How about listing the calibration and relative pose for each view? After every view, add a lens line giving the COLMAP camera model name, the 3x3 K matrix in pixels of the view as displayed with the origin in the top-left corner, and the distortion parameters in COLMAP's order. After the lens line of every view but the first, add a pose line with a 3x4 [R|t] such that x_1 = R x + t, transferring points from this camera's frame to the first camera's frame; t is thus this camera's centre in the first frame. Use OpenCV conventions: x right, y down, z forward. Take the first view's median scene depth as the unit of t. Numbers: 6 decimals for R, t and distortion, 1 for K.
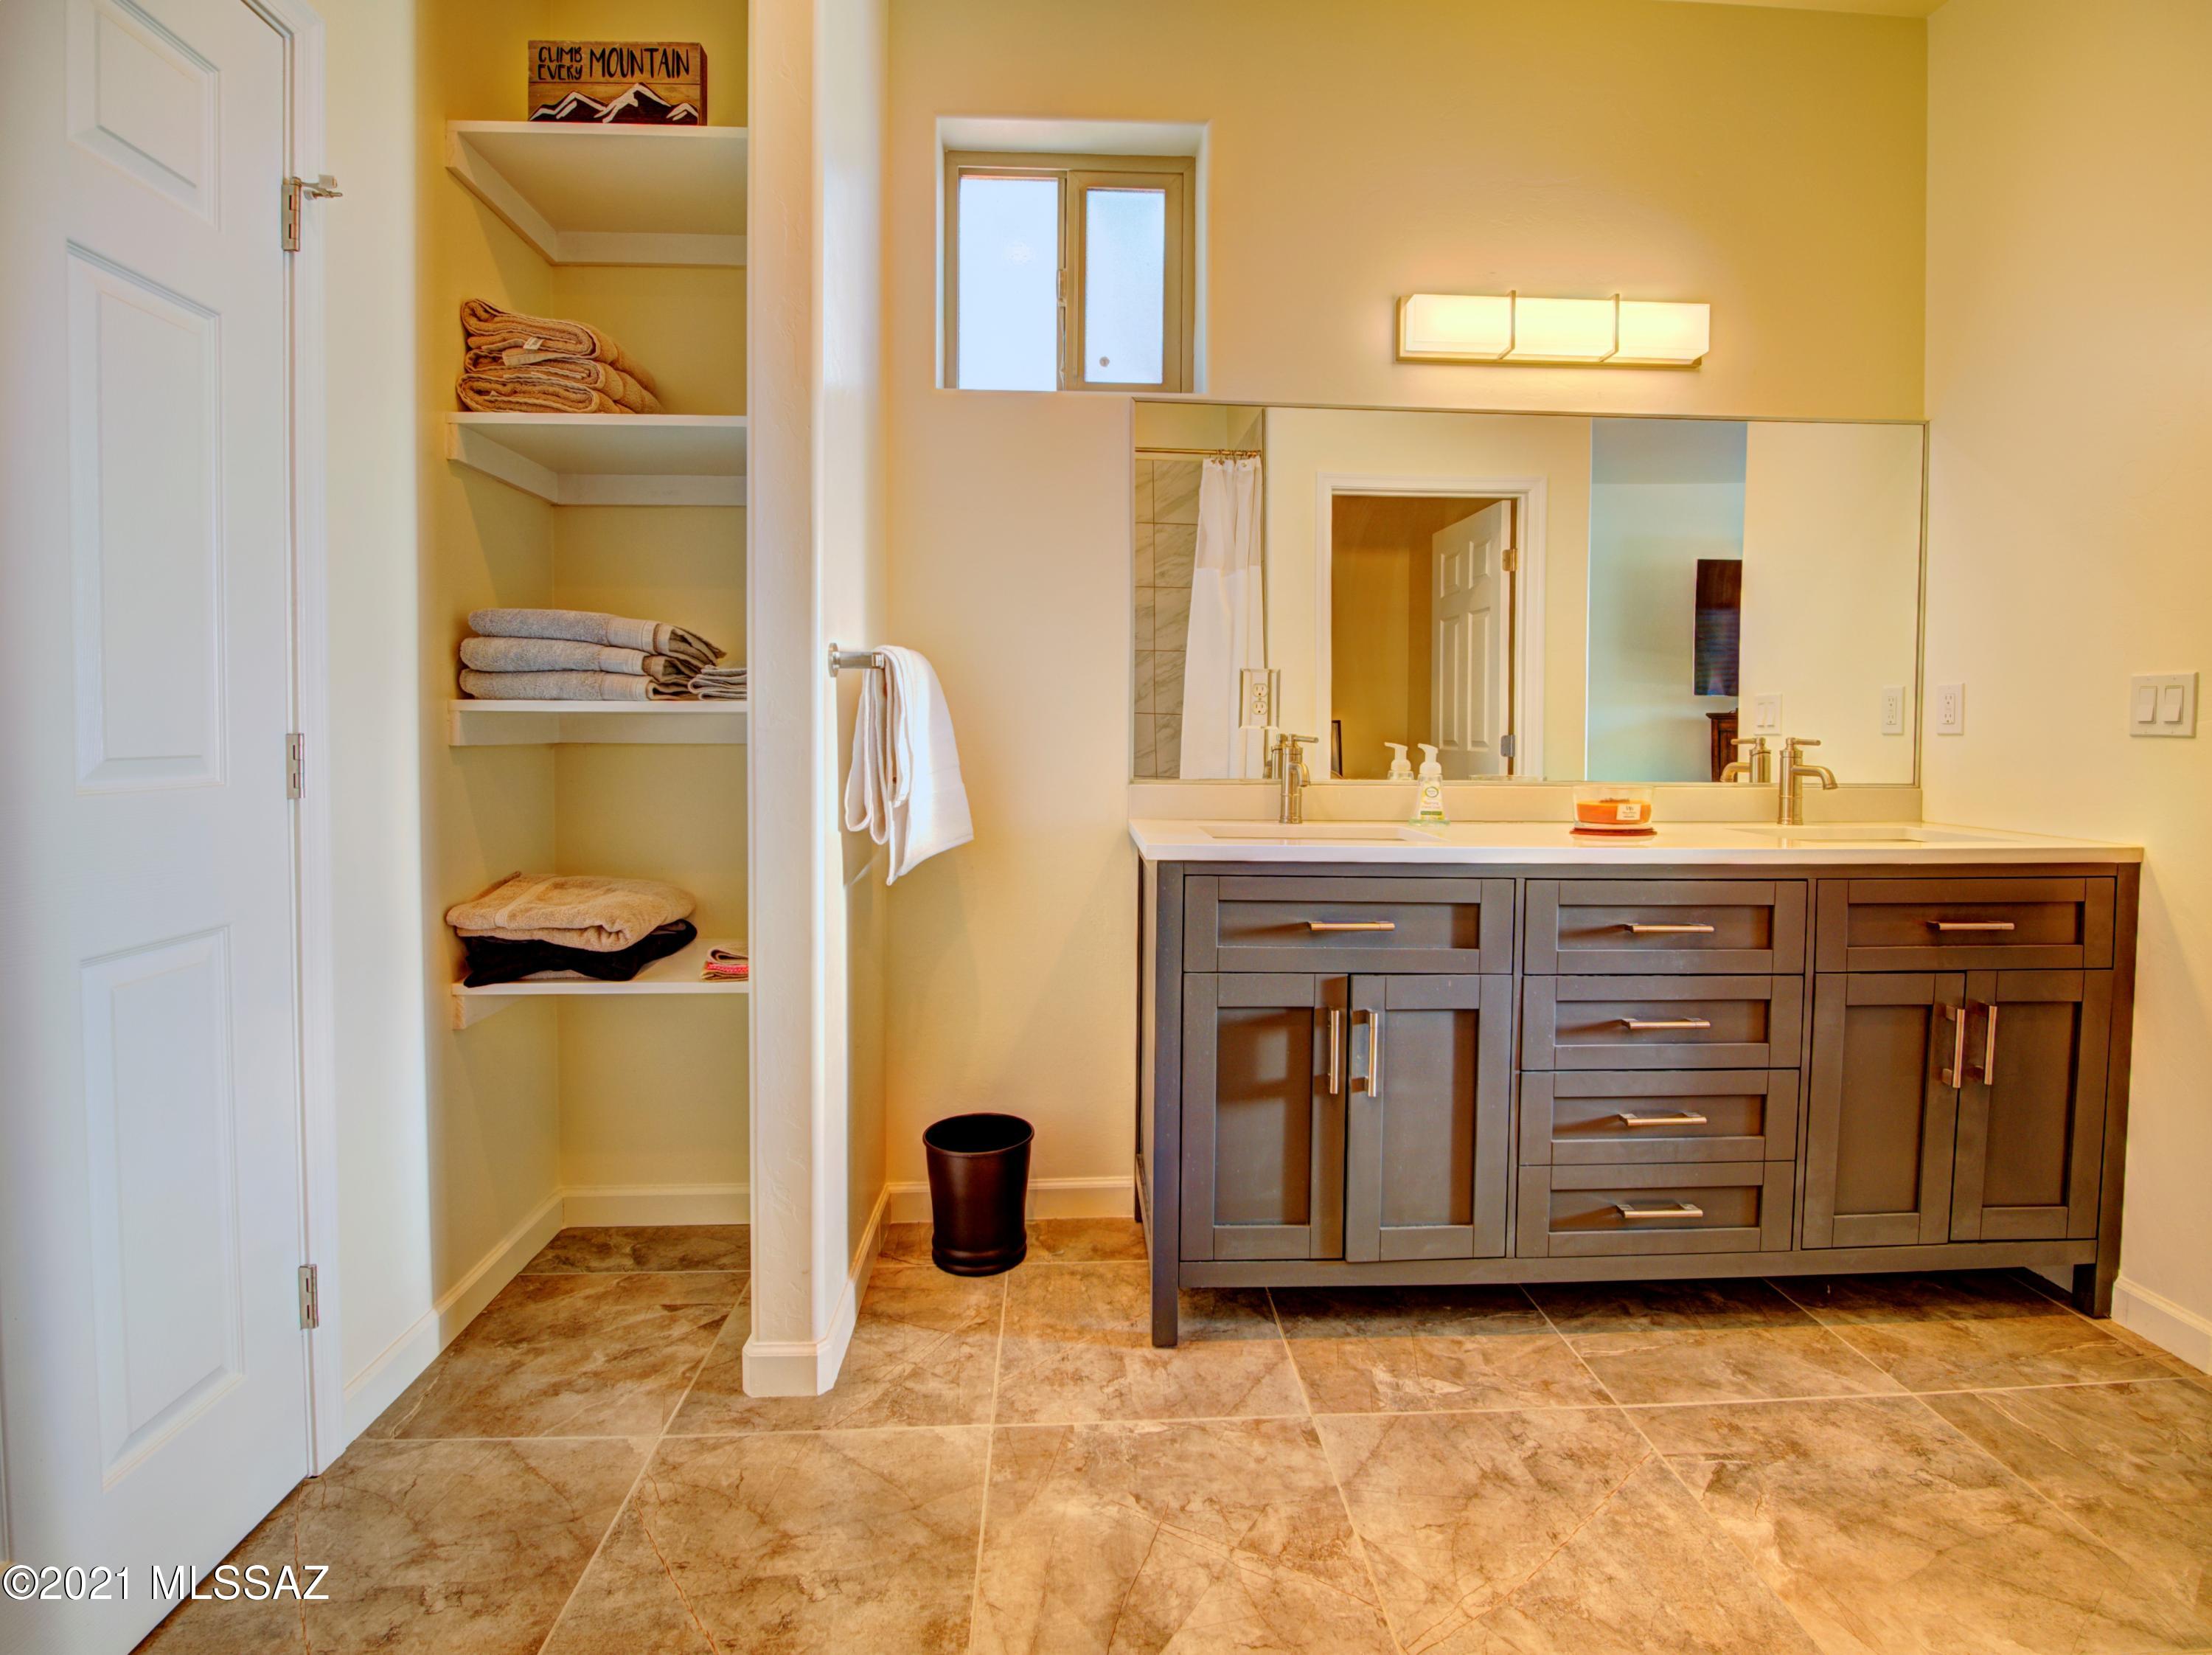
lens RADIAL K [[1015.0, 0, 1101.4], [0, 1015.0, 815.2], [0, 0, 1]] dist [-0.027678, 0.001133]
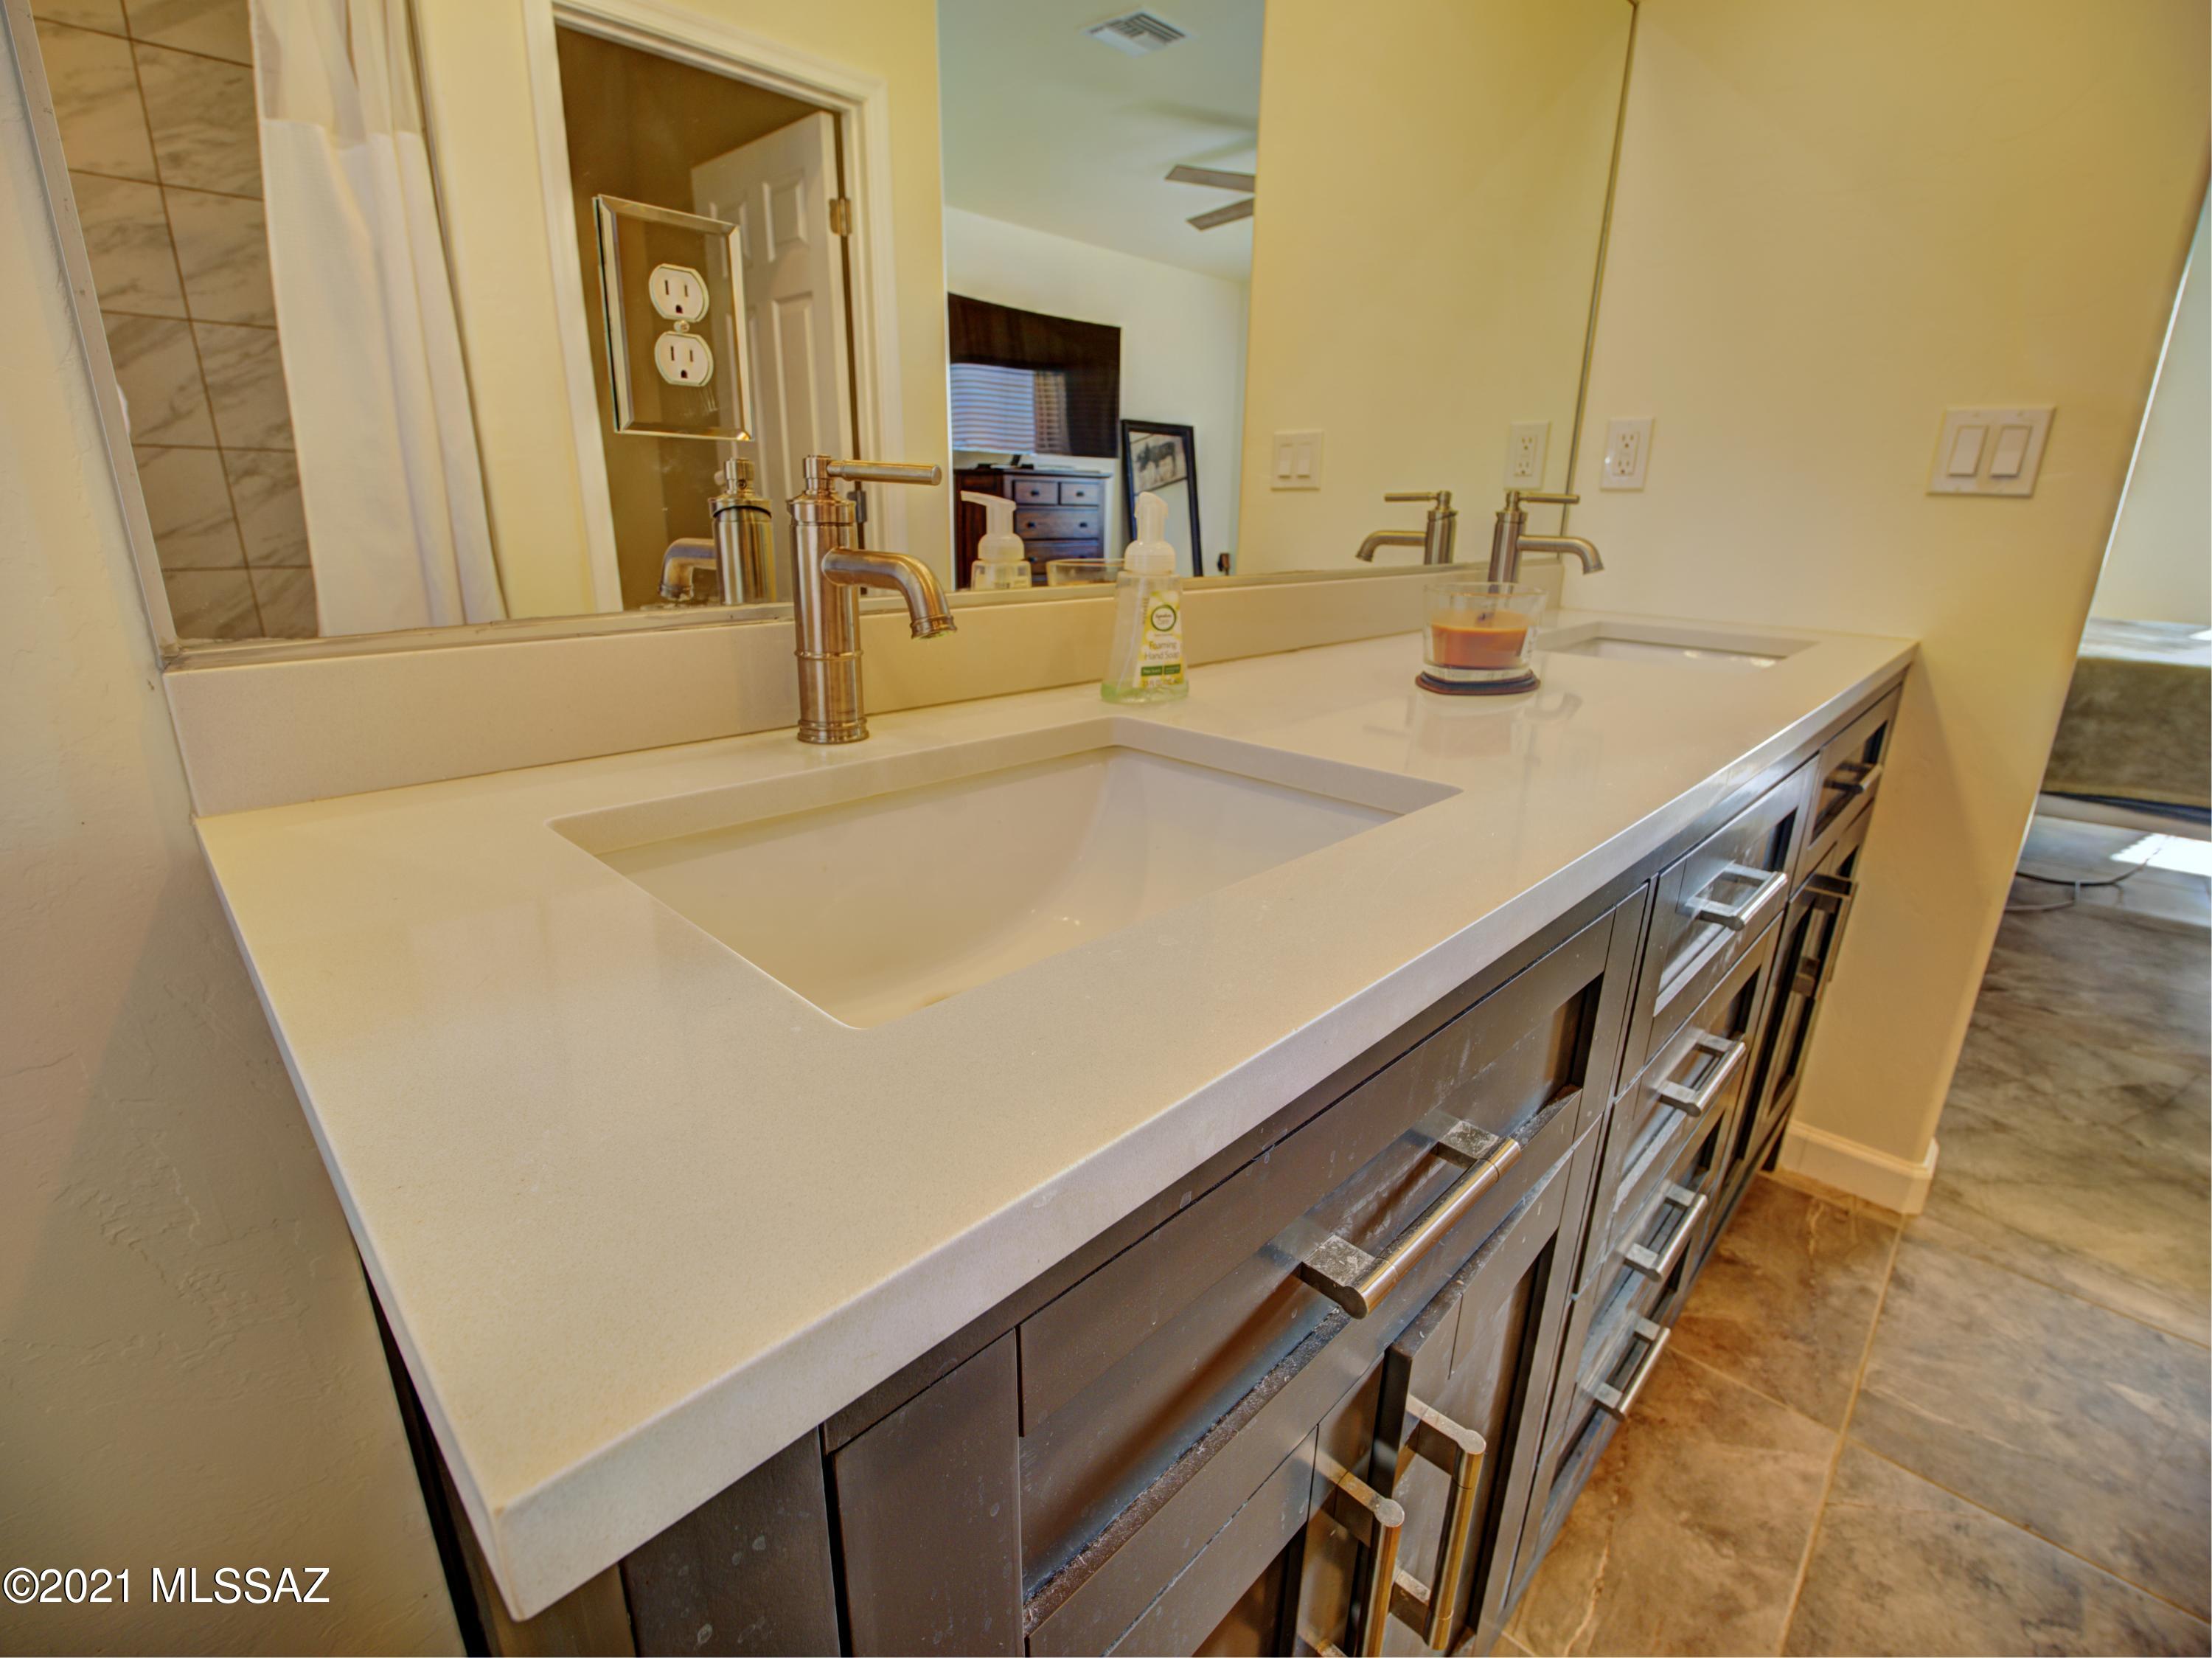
lens RADIAL K [[1015.0, 0, 1096.6], [0, 1015.0, 818.3], [0, 0, 1]] dist [-0.027678, 0.001133]
pose [[0.731232, -0.200722, 0.651928, 0.022995], [0.043234, 0.967442, 0.249372, -0.044067], [-0.680757, -0.154163, 0.716103, 0.653621]]
